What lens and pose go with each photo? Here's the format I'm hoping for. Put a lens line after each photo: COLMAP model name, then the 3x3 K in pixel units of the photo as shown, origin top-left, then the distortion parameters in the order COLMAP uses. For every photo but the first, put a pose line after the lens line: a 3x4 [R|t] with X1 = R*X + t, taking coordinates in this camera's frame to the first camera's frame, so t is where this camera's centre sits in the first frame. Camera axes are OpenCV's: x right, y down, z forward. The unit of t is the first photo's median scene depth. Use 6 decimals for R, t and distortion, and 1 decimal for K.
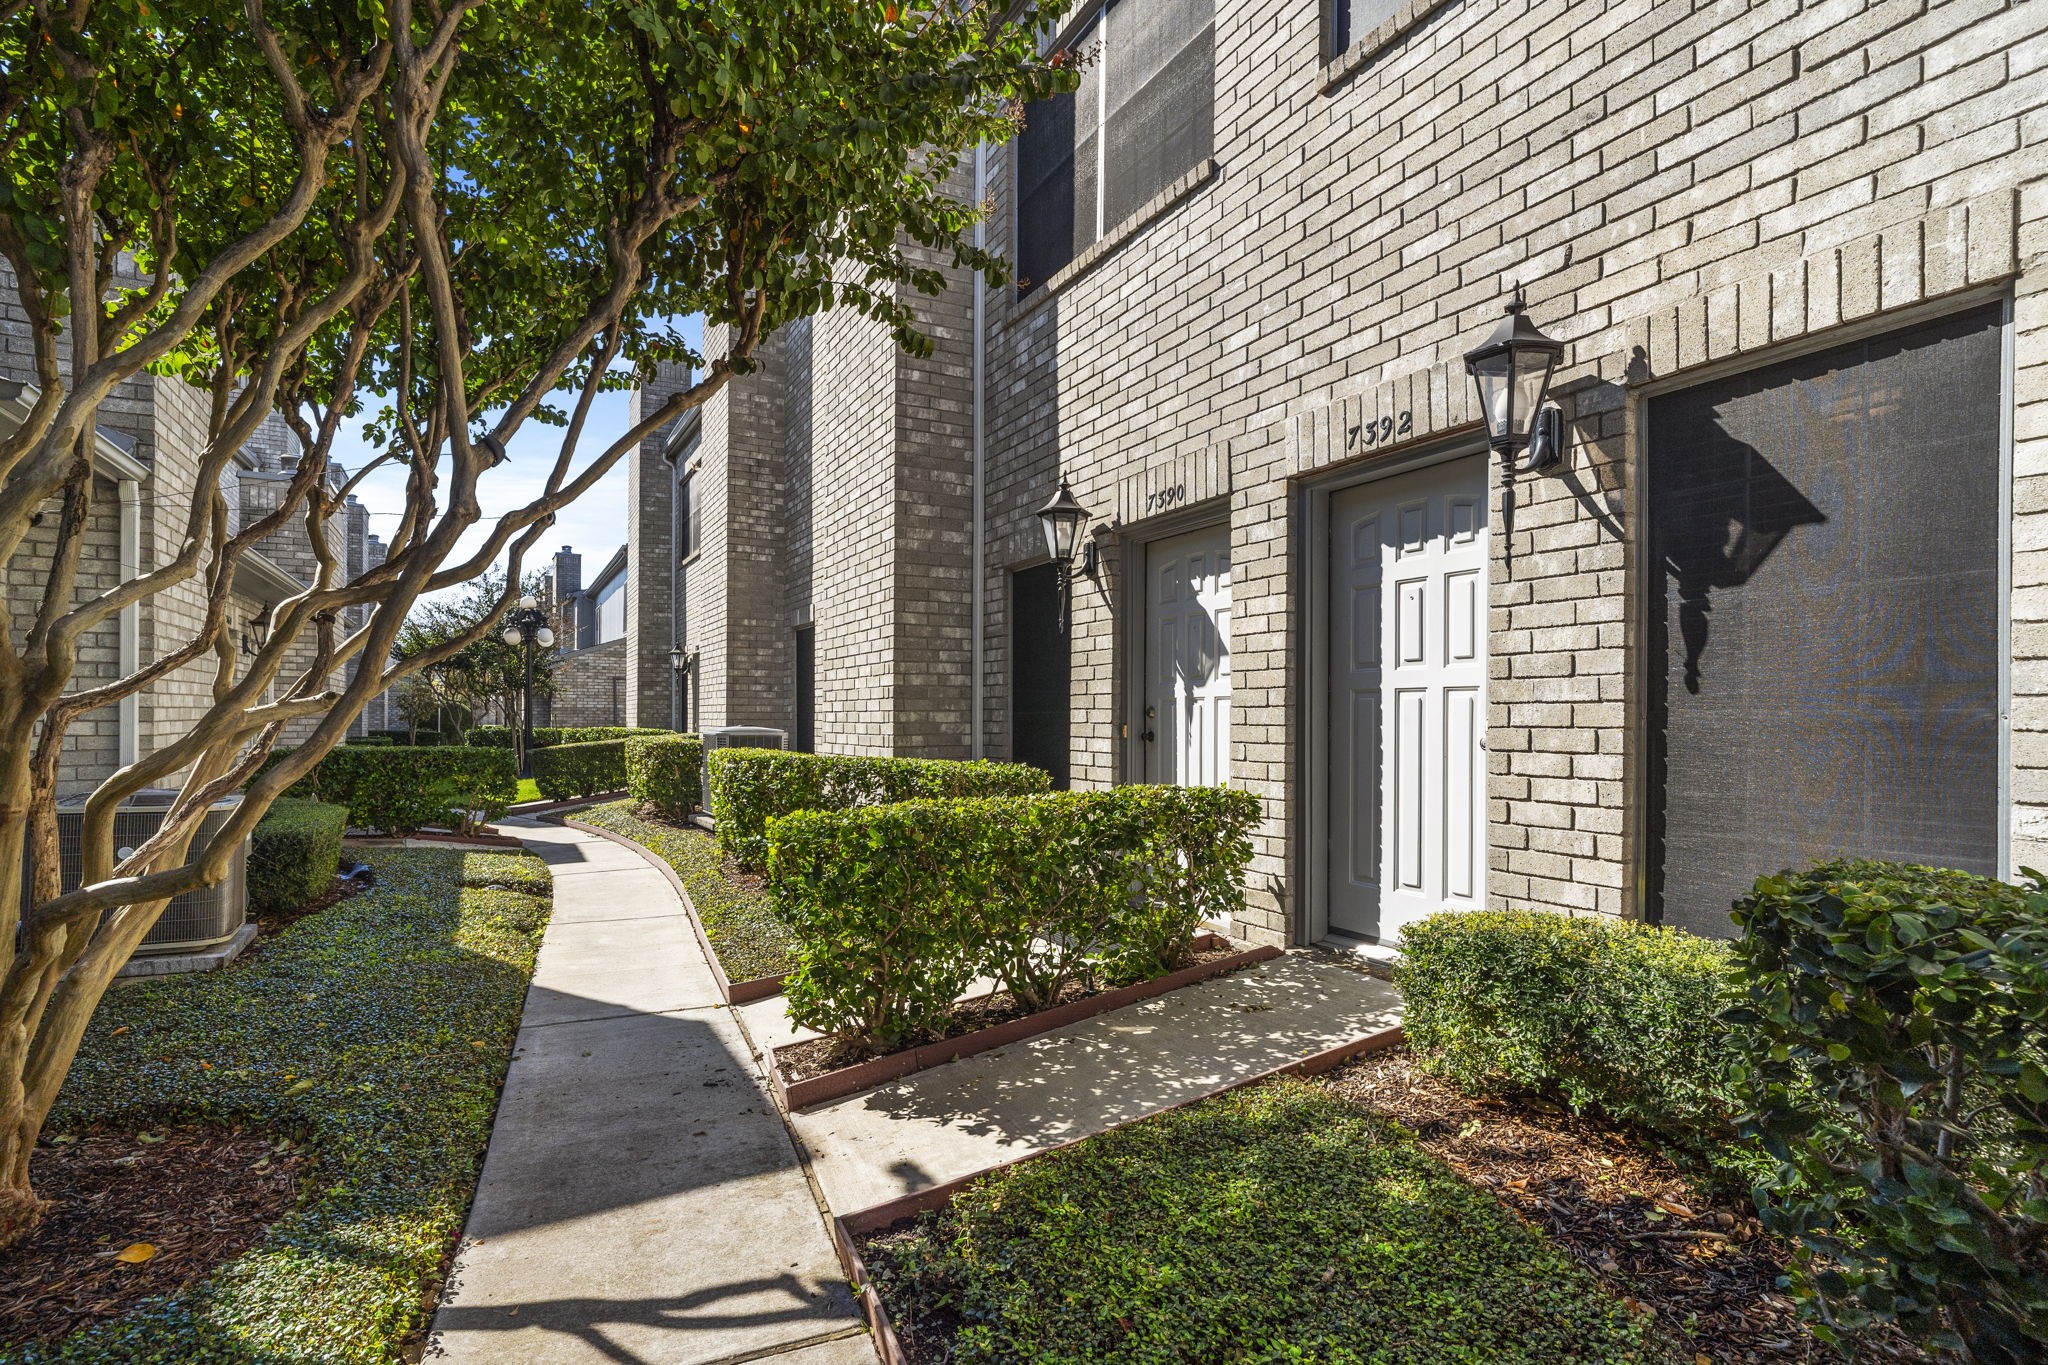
lens RADIAL K [[1016.5, 0, 1023.8], [0, 1016.5, 721.7], [0, 0, 1]] dist [-0.010700, 0.000409]
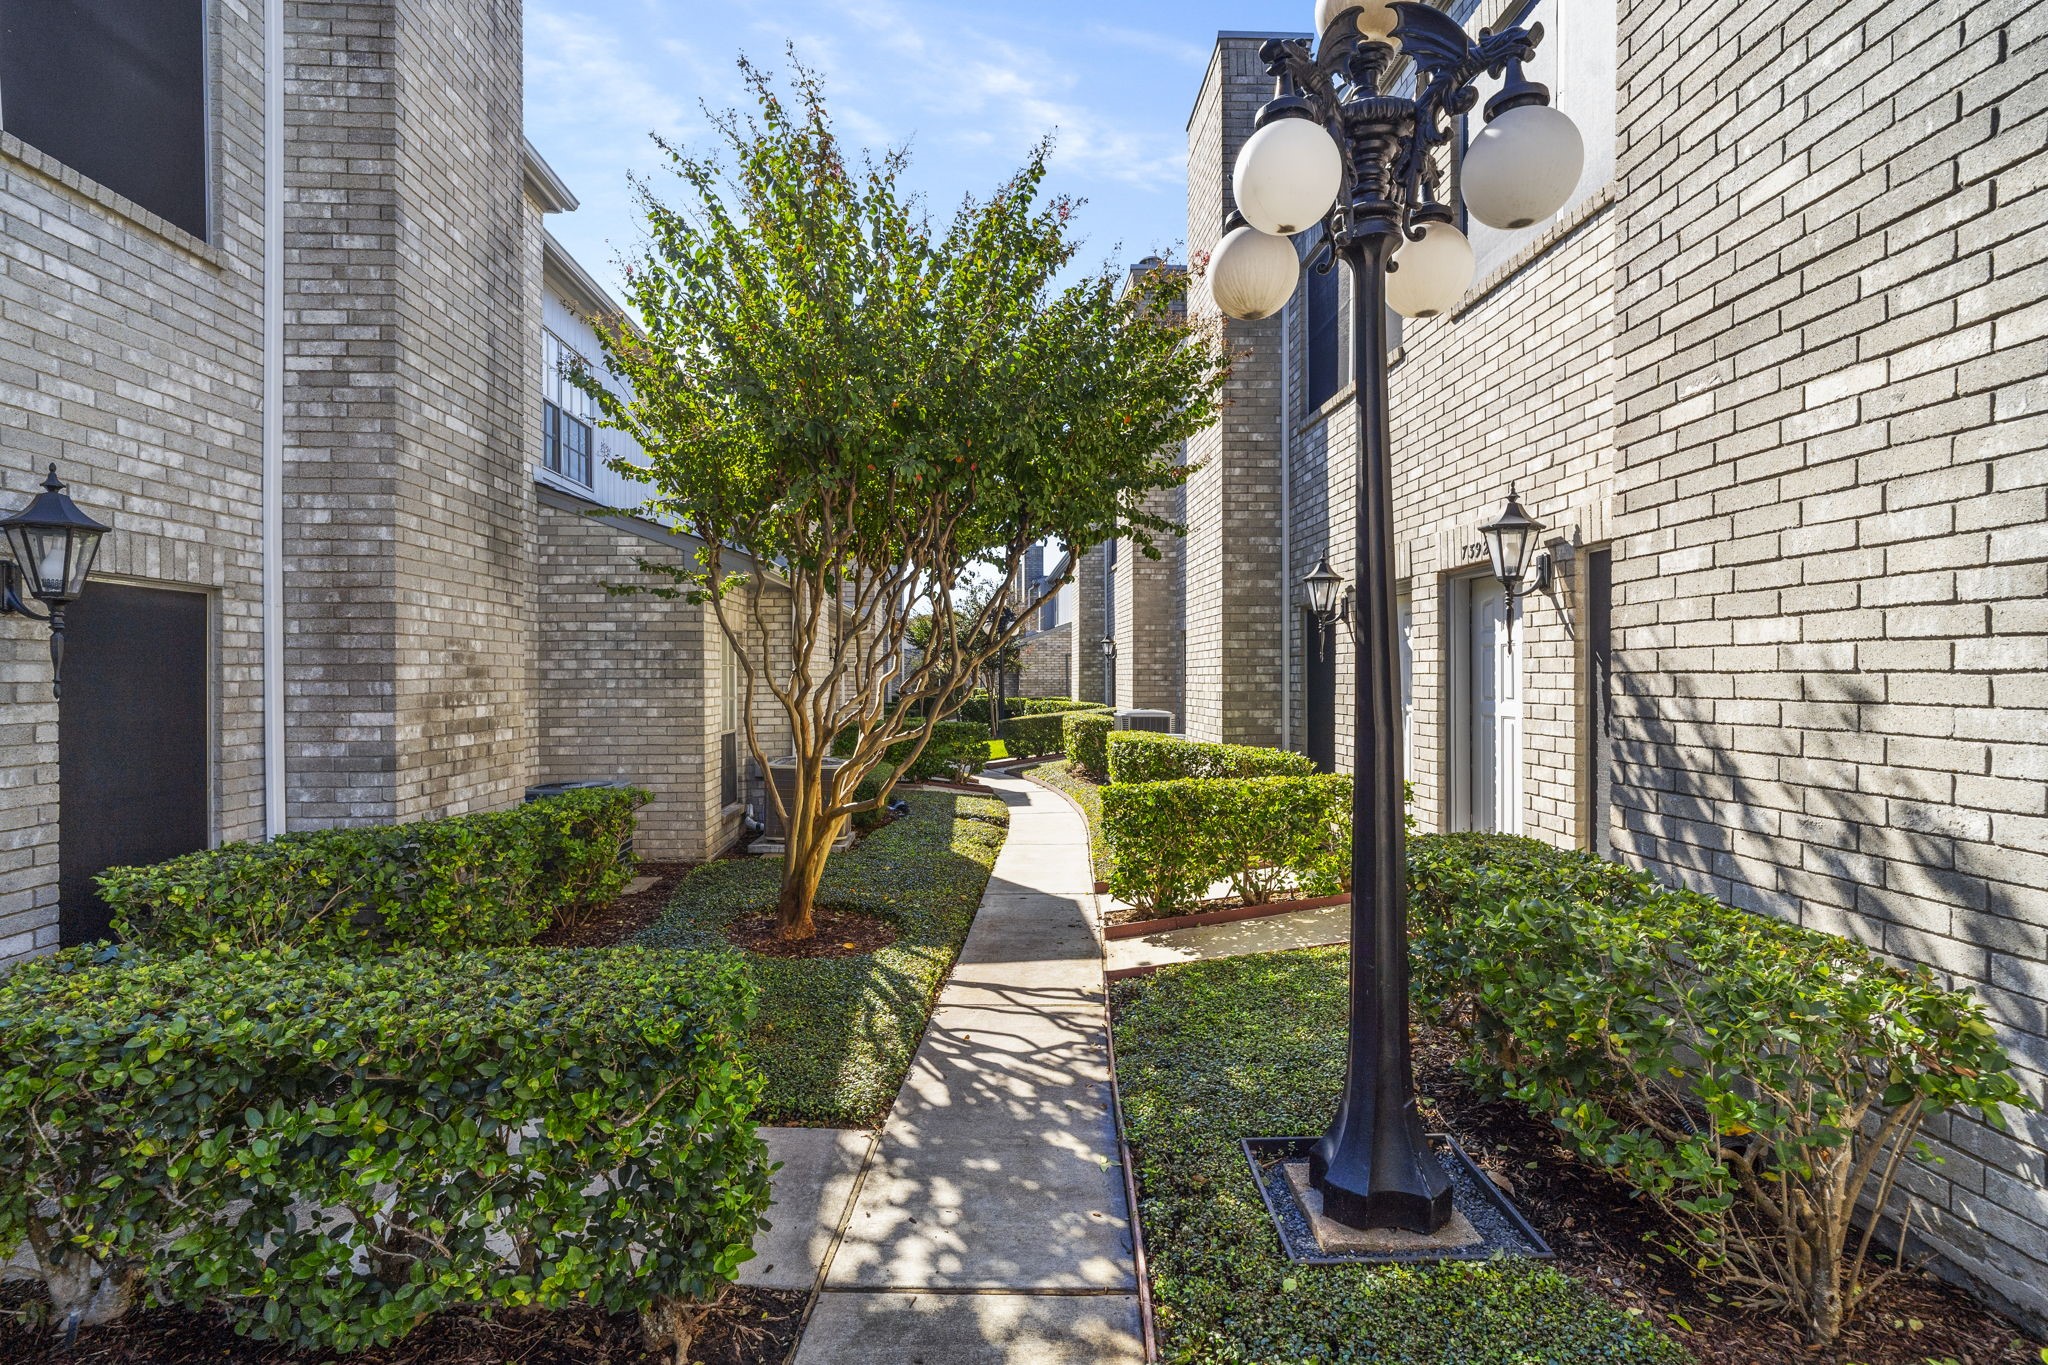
lens RADIAL K [[1012.6, 0, 1021.5], [0, 1012.6, 658.0], [0, 0, 1]] dist [-0.003657, 0.013604]
pose [[0.903968, -0.013392, -0.427390, 0.247081], [0.005795, 0.999801, -0.019071, -0.063471], [0.427561, 0.014763, 0.903866, -0.443750]]
